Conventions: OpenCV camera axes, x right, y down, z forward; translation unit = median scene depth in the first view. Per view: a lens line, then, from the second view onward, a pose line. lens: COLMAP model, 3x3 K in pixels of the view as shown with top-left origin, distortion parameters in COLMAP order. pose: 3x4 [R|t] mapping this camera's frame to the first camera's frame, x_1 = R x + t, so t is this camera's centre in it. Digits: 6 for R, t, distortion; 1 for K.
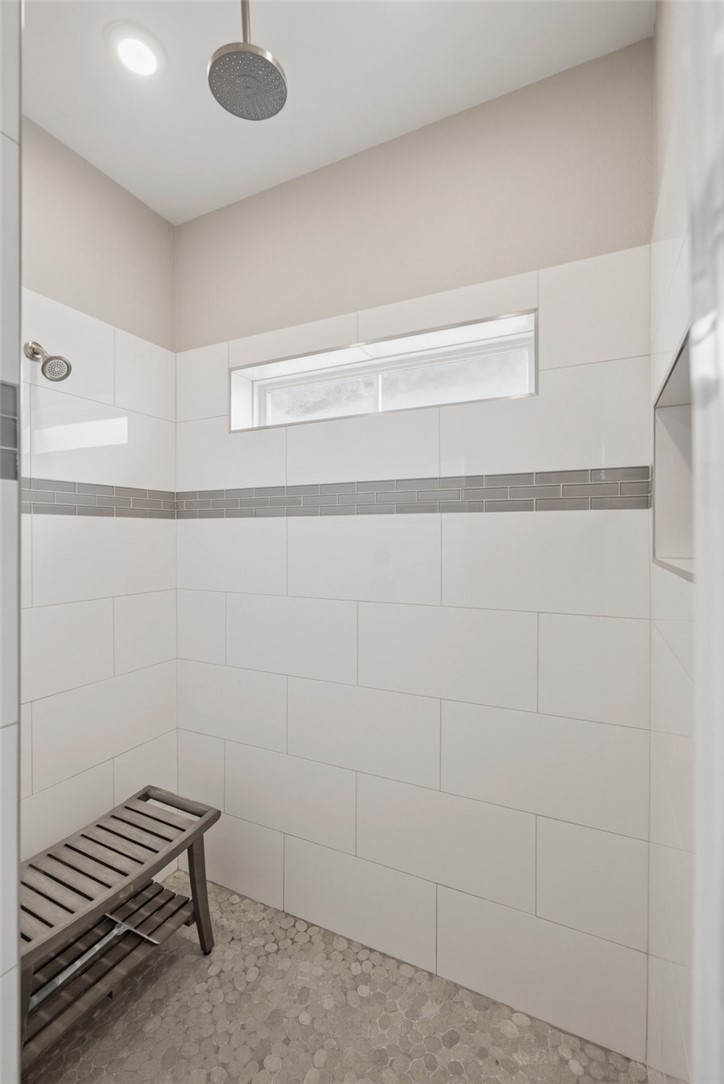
lens RADIAL K [[474.2, 0, 365.2], [0, 474.2, 537.9], [0, 0, 1]] dist [0.001764, 0.000214]
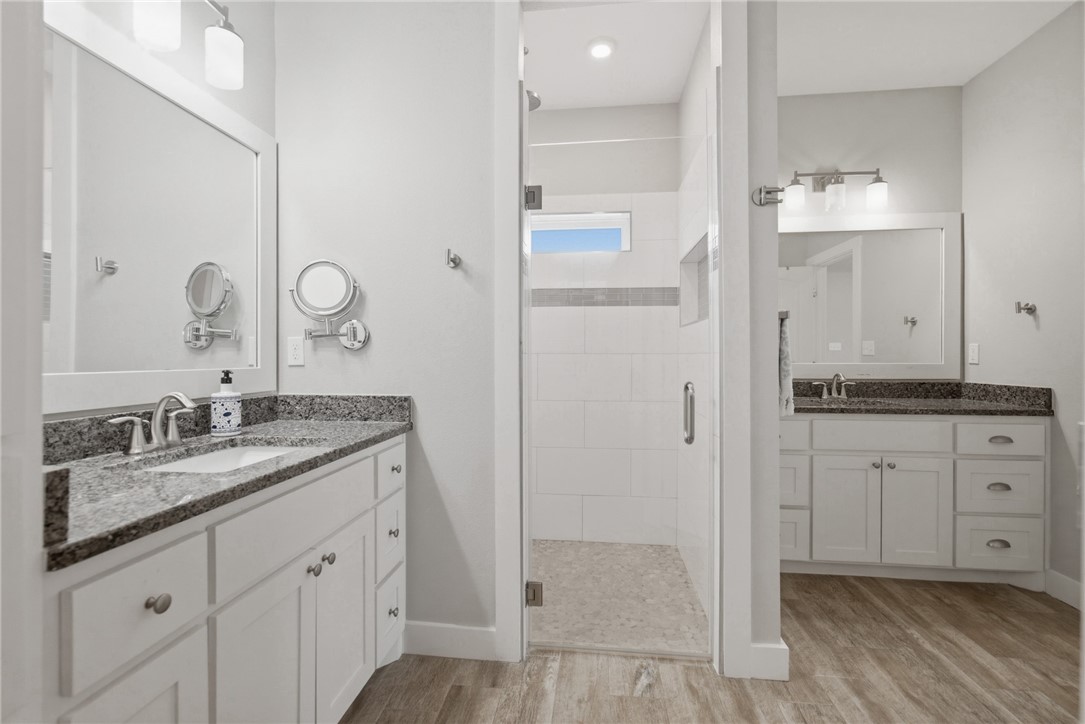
lens RADIAL K [[474.7, 0, 542.5], [0, 474.7, 362.0], [0, 0, 1]] dist [0.001764, 0.000214]
pose [[0.941080, -0.010211, 0.338030, -0.747099], [0.007366, 0.999926, 0.009699, 0.177789], [-0.338104, -0.006638, 0.941085, -0.890679]]
